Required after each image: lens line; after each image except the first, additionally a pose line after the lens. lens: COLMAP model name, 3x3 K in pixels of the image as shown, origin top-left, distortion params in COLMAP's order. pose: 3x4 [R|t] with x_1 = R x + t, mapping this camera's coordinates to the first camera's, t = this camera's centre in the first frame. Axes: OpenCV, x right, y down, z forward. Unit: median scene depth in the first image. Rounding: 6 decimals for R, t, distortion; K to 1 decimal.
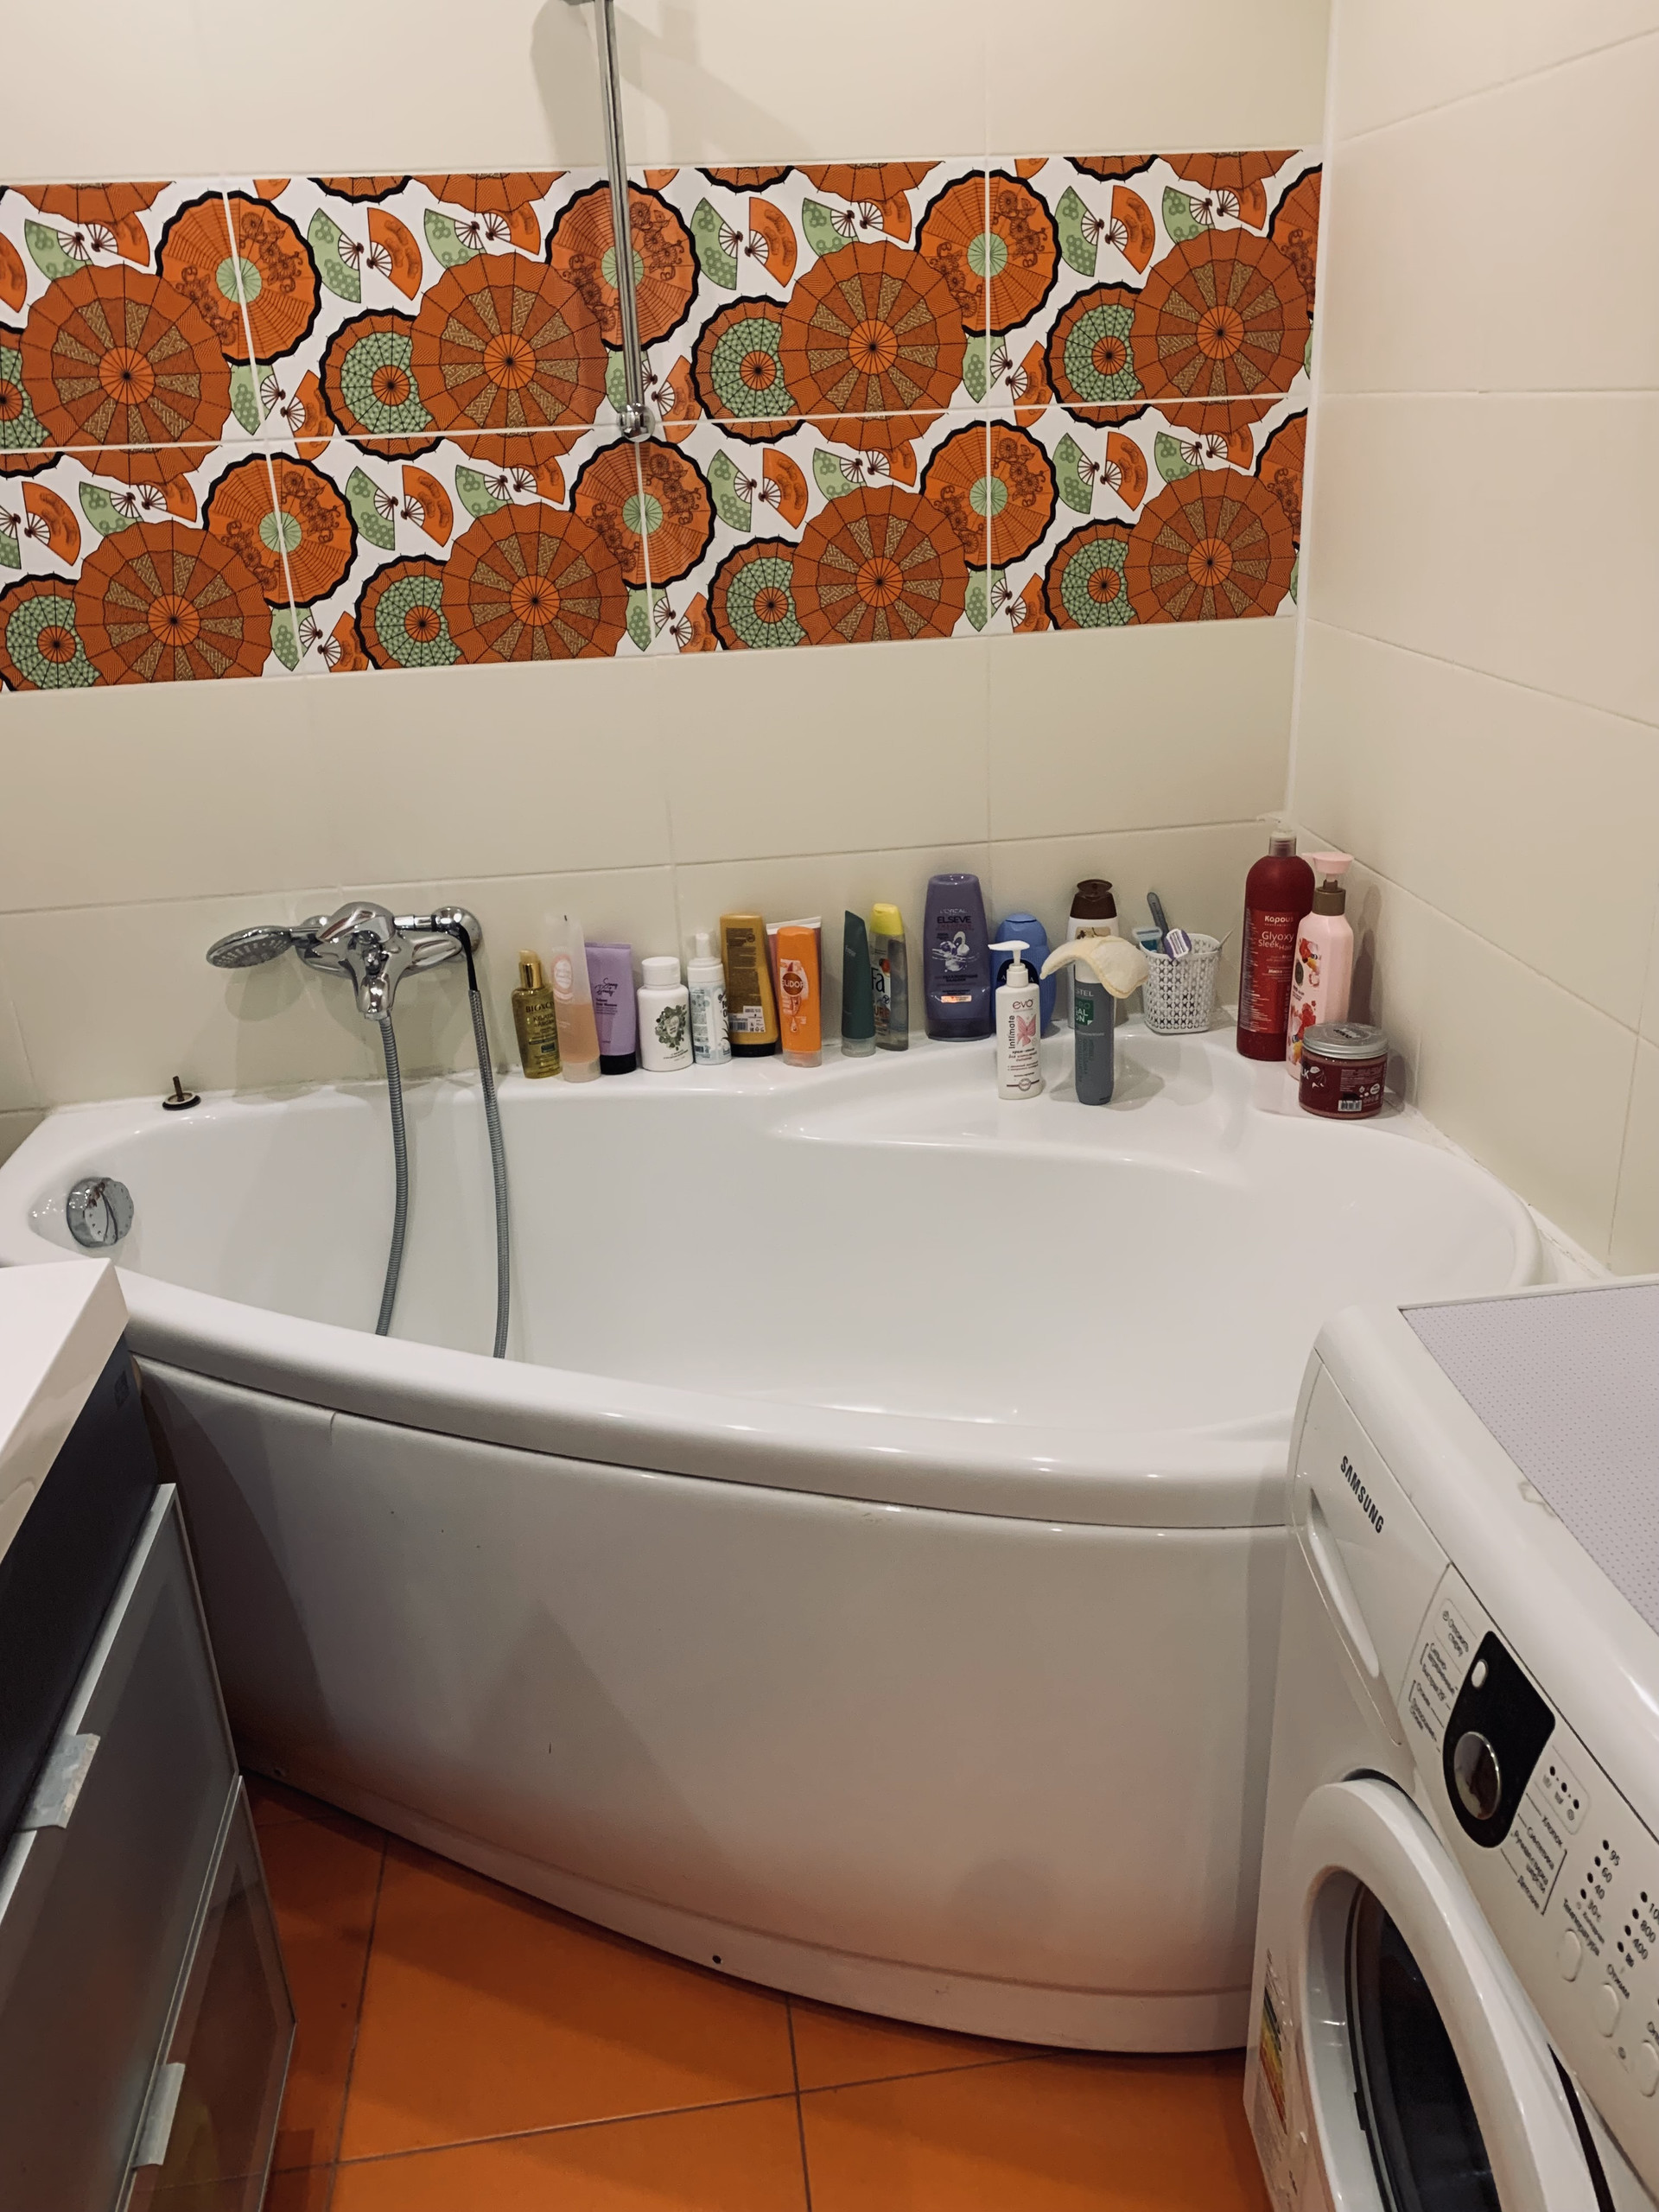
lens RADIAL K [[1614.1, 0, 834.0], [0, 1614.1, 1116.2], [0, 0, 1]] dist [0.008065, 0.004384]
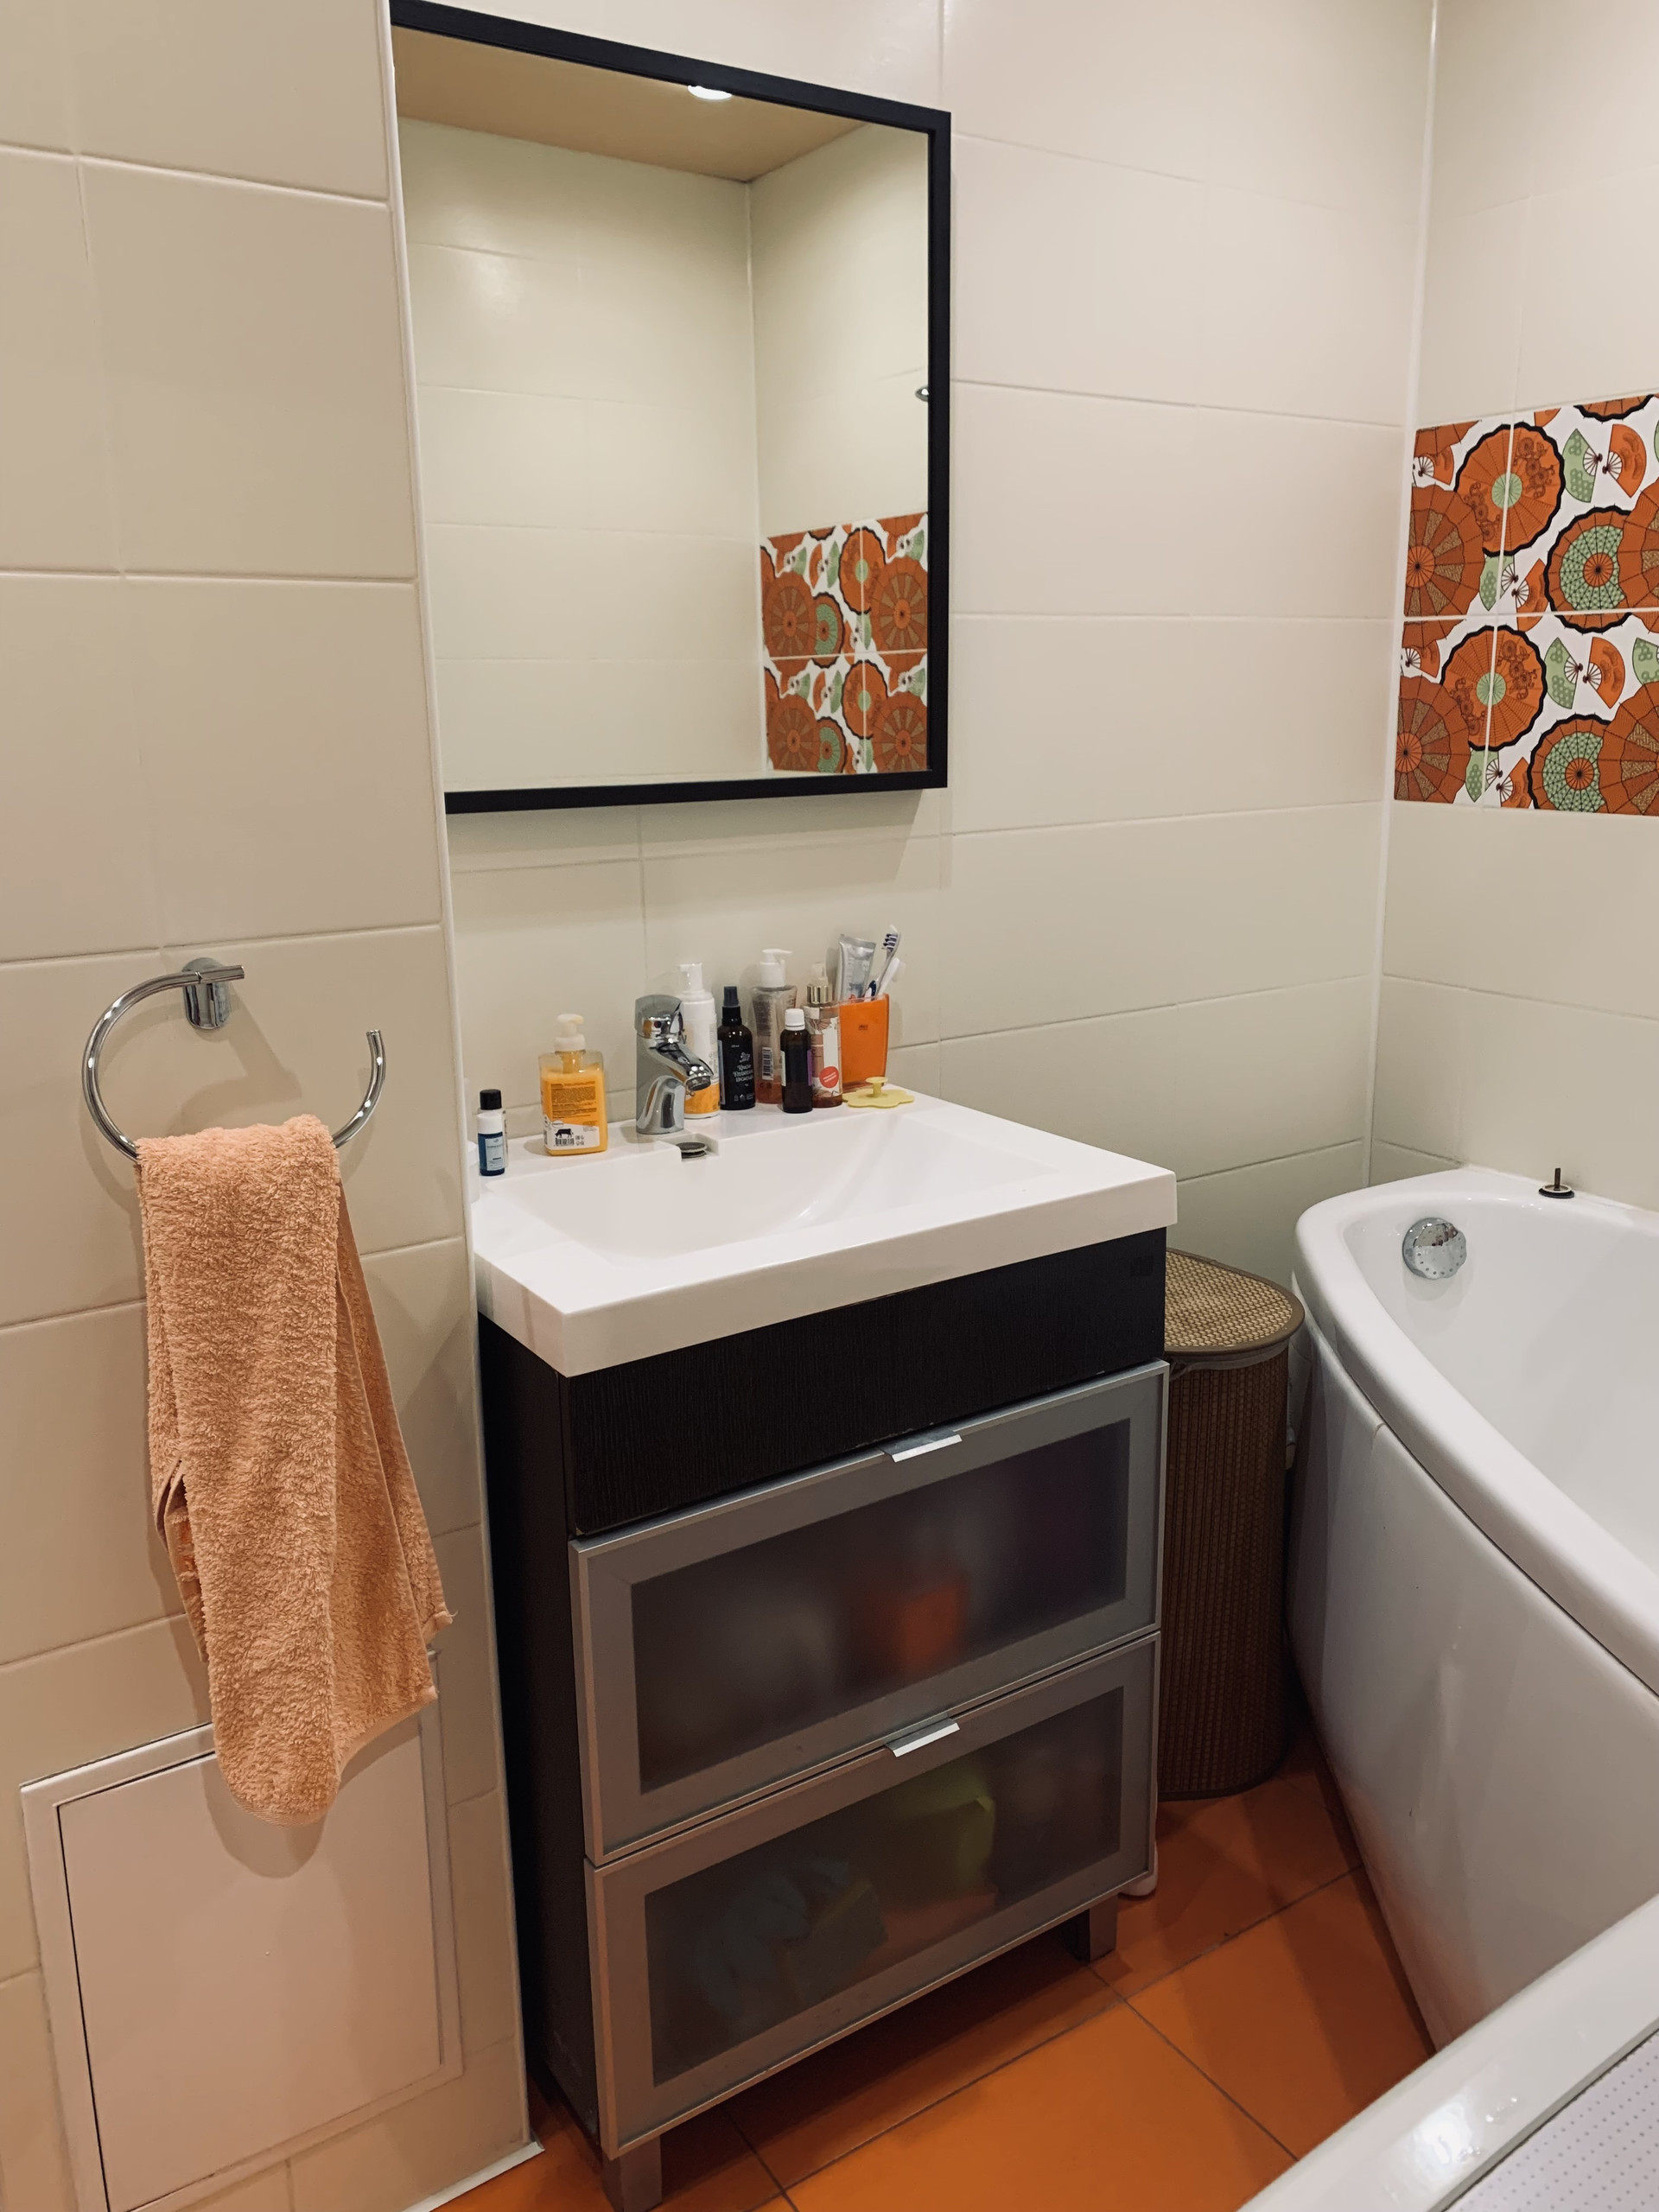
lens RADIAL K [[1664.1, 0, 835.0], [0, 1664.1, 1109.1], [0, 0, 1]] dist [0.048301, -0.063482]
pose [[0.425114, 0.267906, -0.864583, 0.988266], [-0.342109, 0.931896, 0.120550, -0.087828], [0.837998, 0.244534, 0.487815, 0.100329]]
